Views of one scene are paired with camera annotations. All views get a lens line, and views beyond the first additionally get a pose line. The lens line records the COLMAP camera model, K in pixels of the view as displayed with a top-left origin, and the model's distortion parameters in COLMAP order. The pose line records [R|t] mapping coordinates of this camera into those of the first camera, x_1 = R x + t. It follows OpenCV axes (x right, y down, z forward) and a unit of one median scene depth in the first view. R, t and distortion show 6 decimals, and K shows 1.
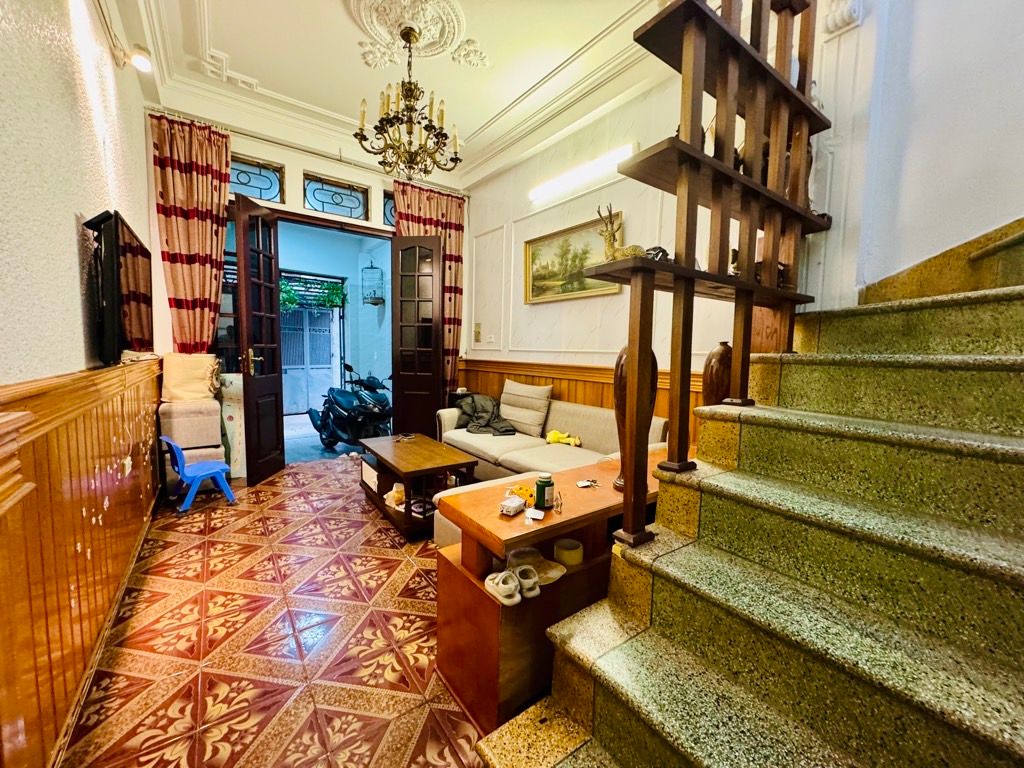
lens RADIAL K [[404.7, 0, 511.8], [0, 404.7, 383.5], [0, 0, 1]] dist [-0.001122, 0.000421]
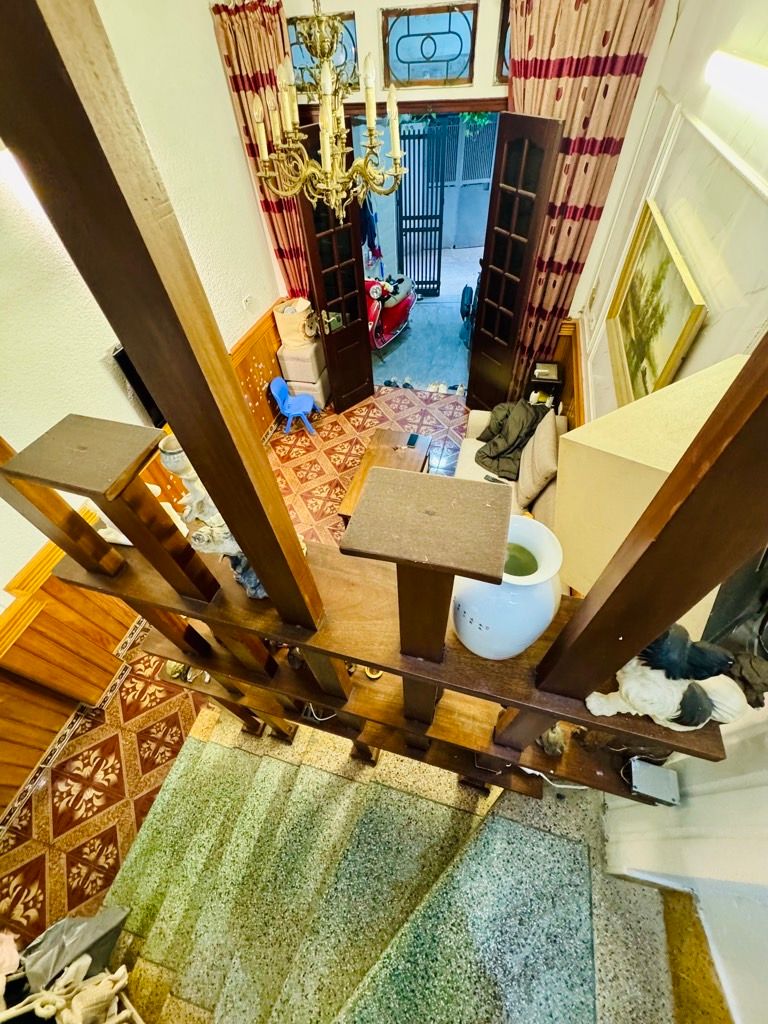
lens RADIAL K [[404.7, 0, 380.9], [0, 404.7, 508.5], [0, 0, 1]] dist [-0.001122, 0.000421]
pose [[0.614683, 0.571860, -0.543269, 0.372245], [0.004044, 0.686457, 0.727159, -0.527952], [0.788764, -0.449170, 0.419641, 0.420154]]
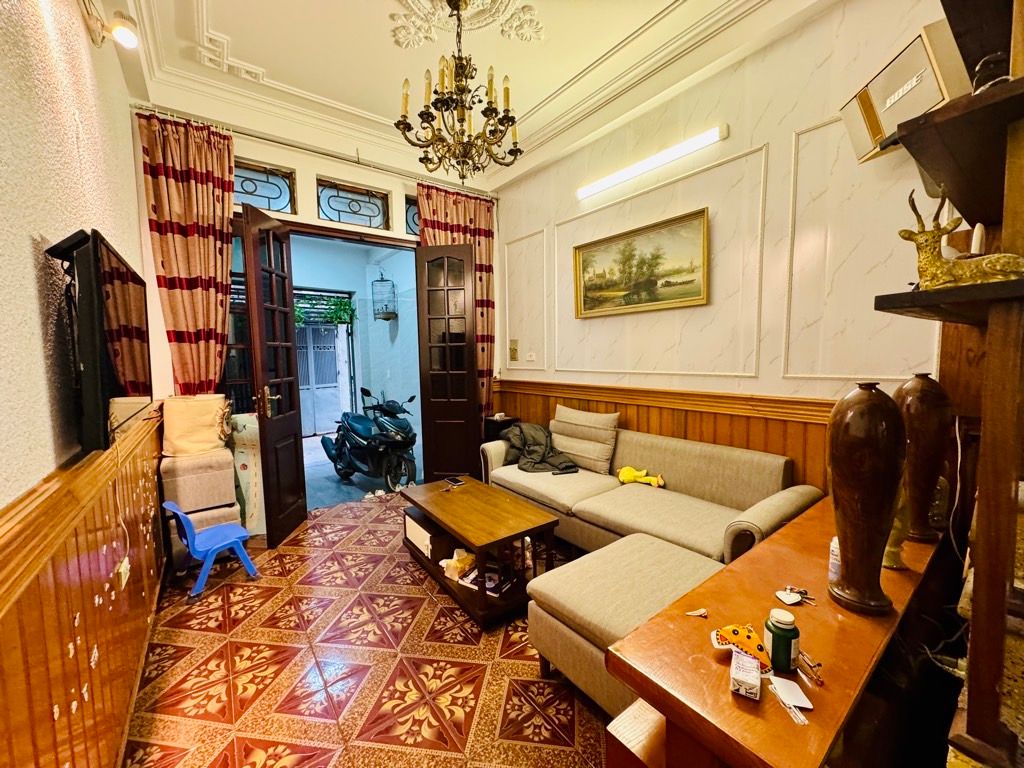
lens RADIAL K [[404.7, 0, 511.3], [0, 404.7, 383.3], [0, 0, 1]] dist [-0.001122, 0.000421]
pose [[0.999134, -0.040962, 0.007324, -0.142345], [0.041022, 0.999125, -0.008187, -0.065075], [-0.006982, 0.008480, 0.999940, 0.153421]]
